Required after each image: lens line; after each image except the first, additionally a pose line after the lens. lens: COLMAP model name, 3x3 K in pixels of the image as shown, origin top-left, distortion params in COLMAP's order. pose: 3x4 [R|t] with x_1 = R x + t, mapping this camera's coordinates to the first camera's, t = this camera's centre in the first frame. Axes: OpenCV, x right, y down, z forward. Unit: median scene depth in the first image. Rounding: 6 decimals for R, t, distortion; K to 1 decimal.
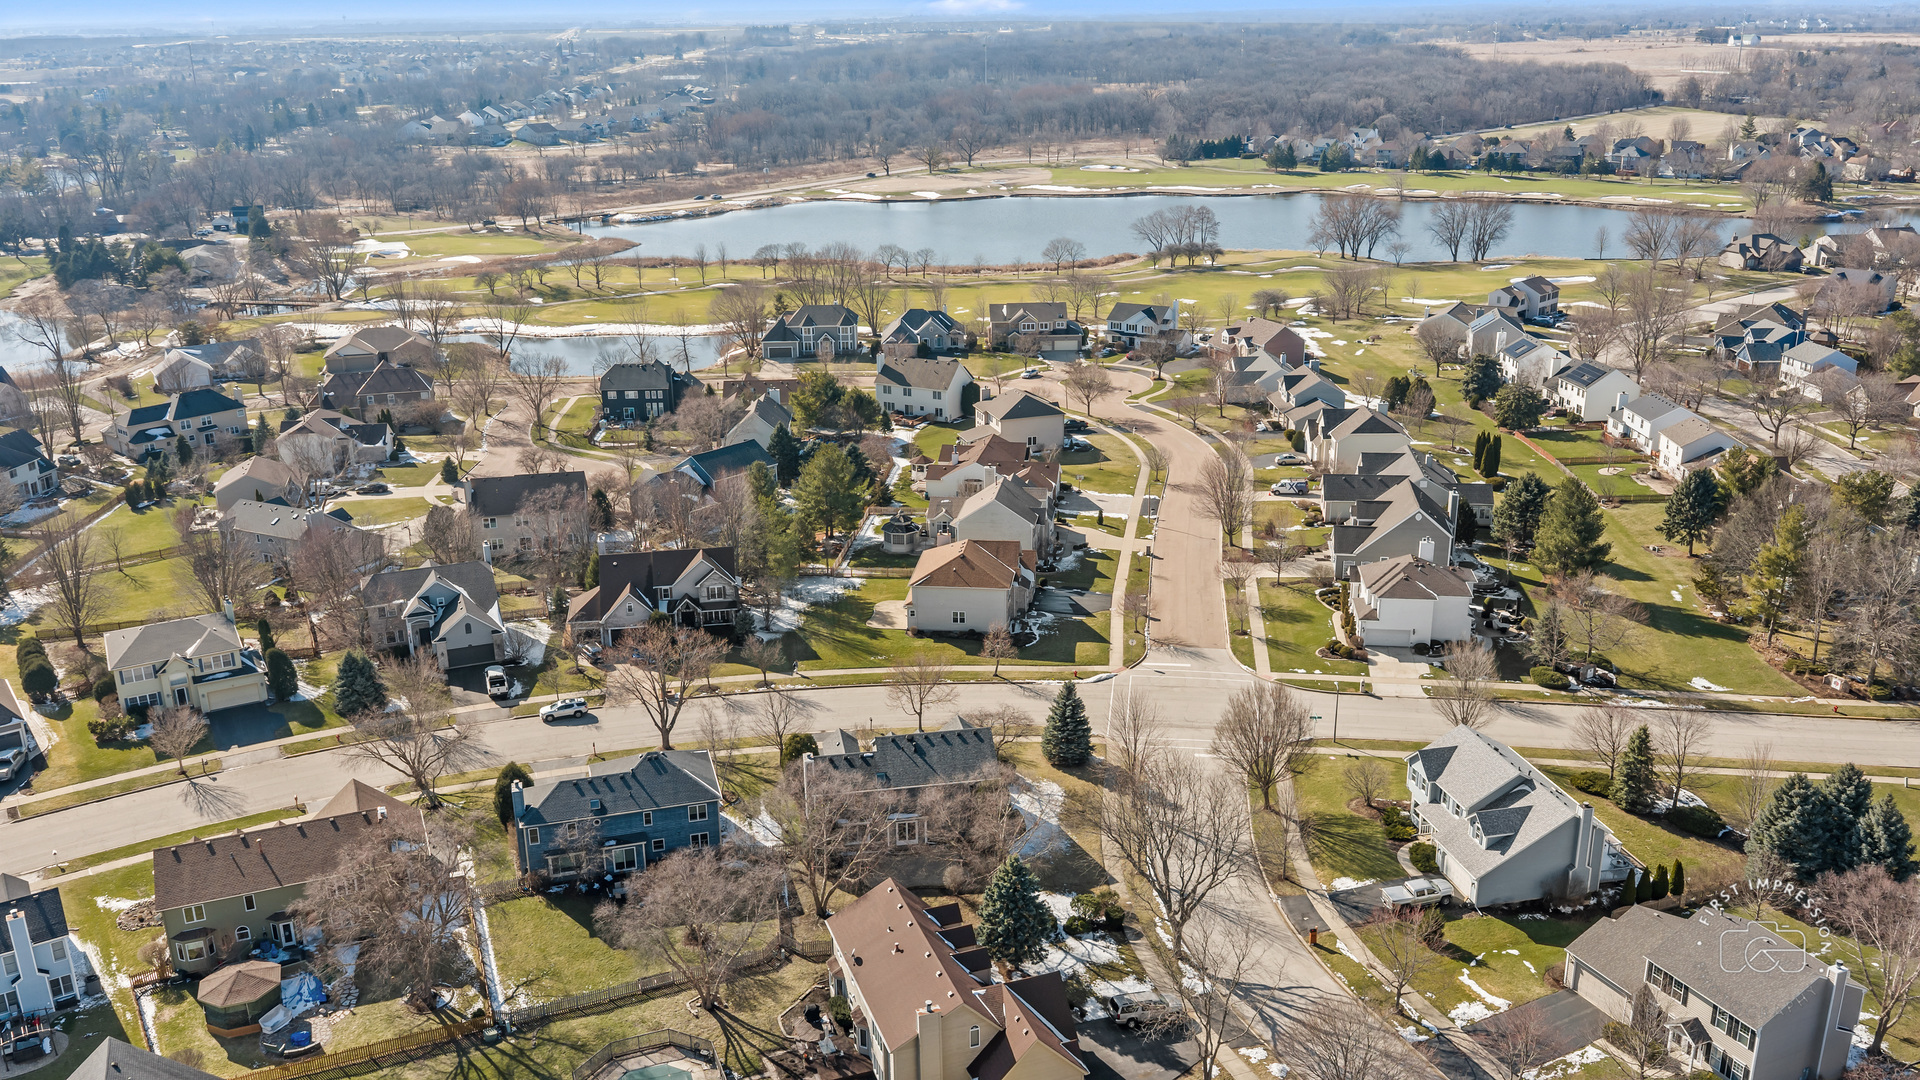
lens RADIAL K [[1620.3, 0, 960.0], [0, 1620.3, 540.0], [0, 0, 1]] dist [0.026104, -0.055508]
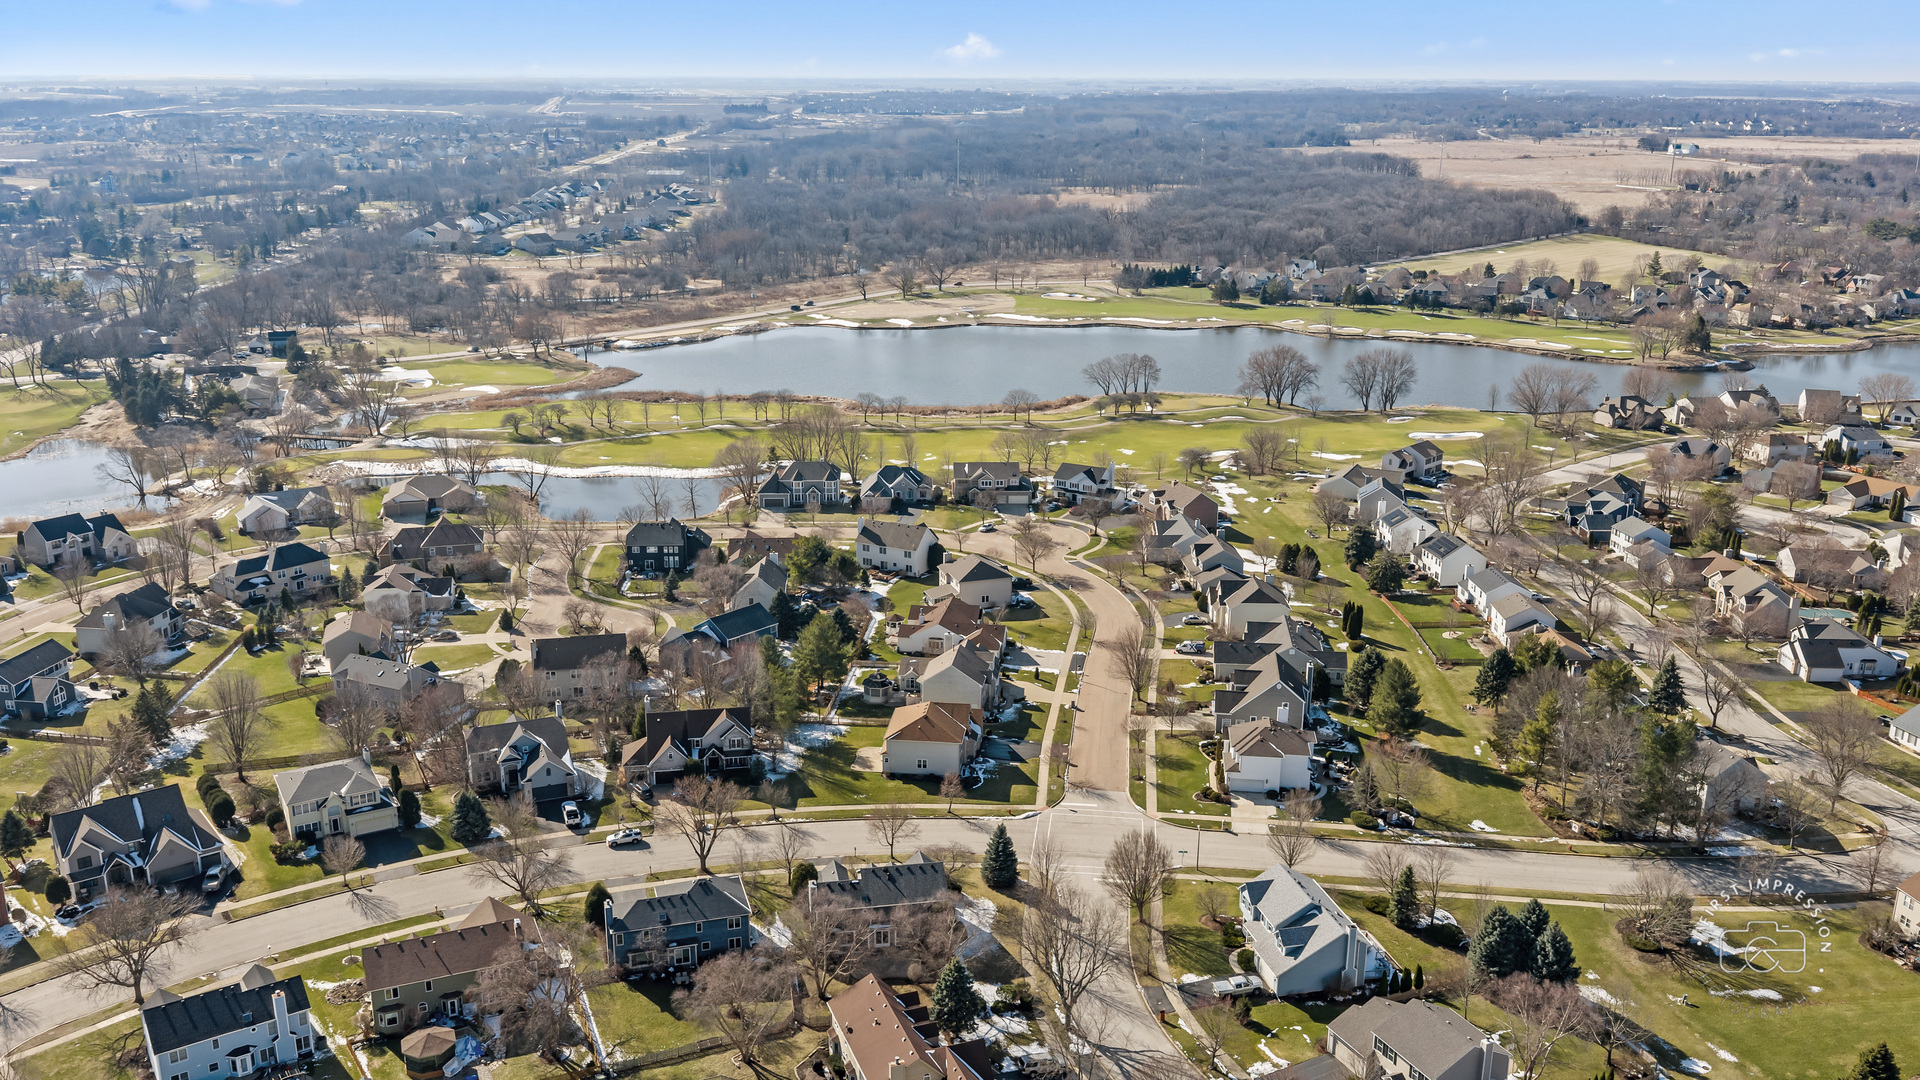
lens RADIAL K [[1620.3, 0, 960.0], [0, 1620.3, 540.0], [0, 0, 1]] dist [0.026104, -0.055508]
pose [[0.999707, 0.014493, 0.019386, 0.001486], [-0.013699, 0.999086, -0.040495, -0.064096], [-0.019955, 0.040217, 0.998992, -0.248439]]
